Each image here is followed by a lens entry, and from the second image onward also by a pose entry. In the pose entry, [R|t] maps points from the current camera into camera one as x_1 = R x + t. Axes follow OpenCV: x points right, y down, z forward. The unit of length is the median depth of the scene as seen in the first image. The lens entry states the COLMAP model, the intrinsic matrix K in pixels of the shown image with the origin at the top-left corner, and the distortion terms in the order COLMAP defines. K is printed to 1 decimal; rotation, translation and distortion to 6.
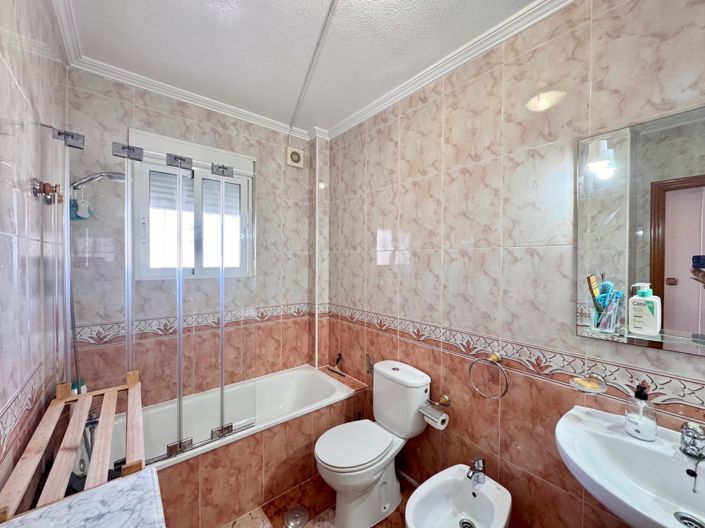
lens RADIAL K [[279.8, 0, 351.3], [0, 279.8, 264.2], [0, 0, 1]] dist [-0.002753, 0.000722]
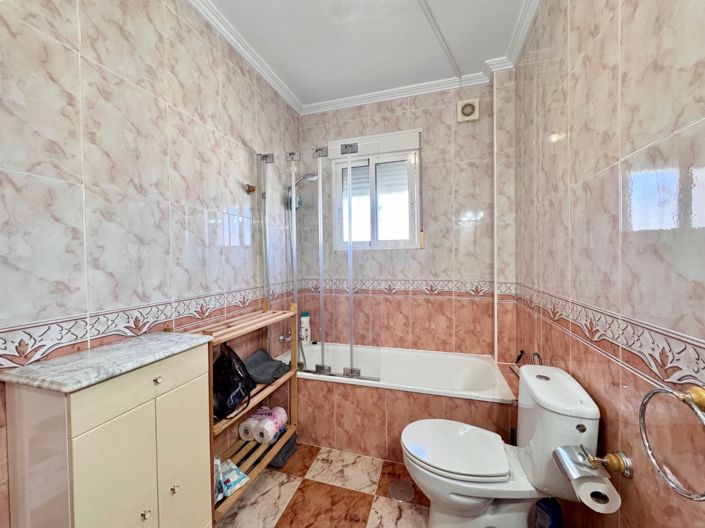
lens RADIAL K [[279.8, 0, 352.1], [0, 279.8, 263.9], [0, 0, 1]] dist [-0.002753, 0.000722]
pose [[0.559408, 0.004940, -0.828878, 0.444723], [0.006341, 0.999927, 0.010239, 0.114420], [0.828868, -0.010984, 0.559336, 0.305172]]
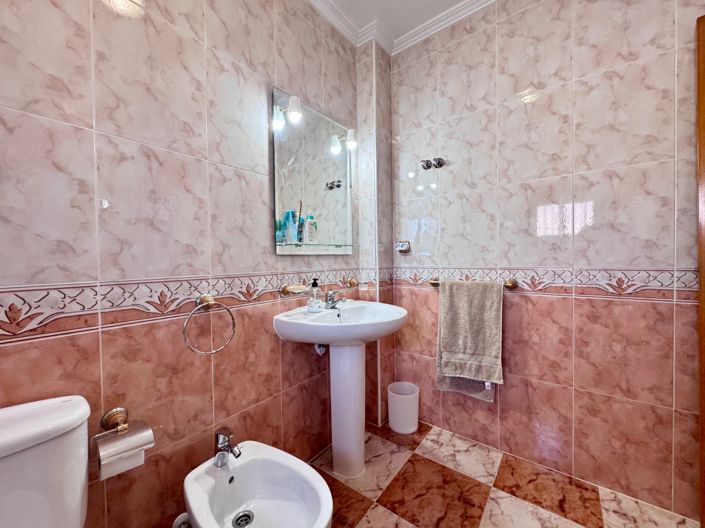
lens RADIAL K [[279.8, 0, 352.5], [0, 279.8, 261.6], [0, 0, 1]] dist [-0.002753, 0.000722]
pose [[-0.223334, -0.017261, 0.974589, -0.264710], [0.025483, 0.999398, 0.023540, 0.174101], [-0.974409, 0.030093, -0.222759, 0.627039]]
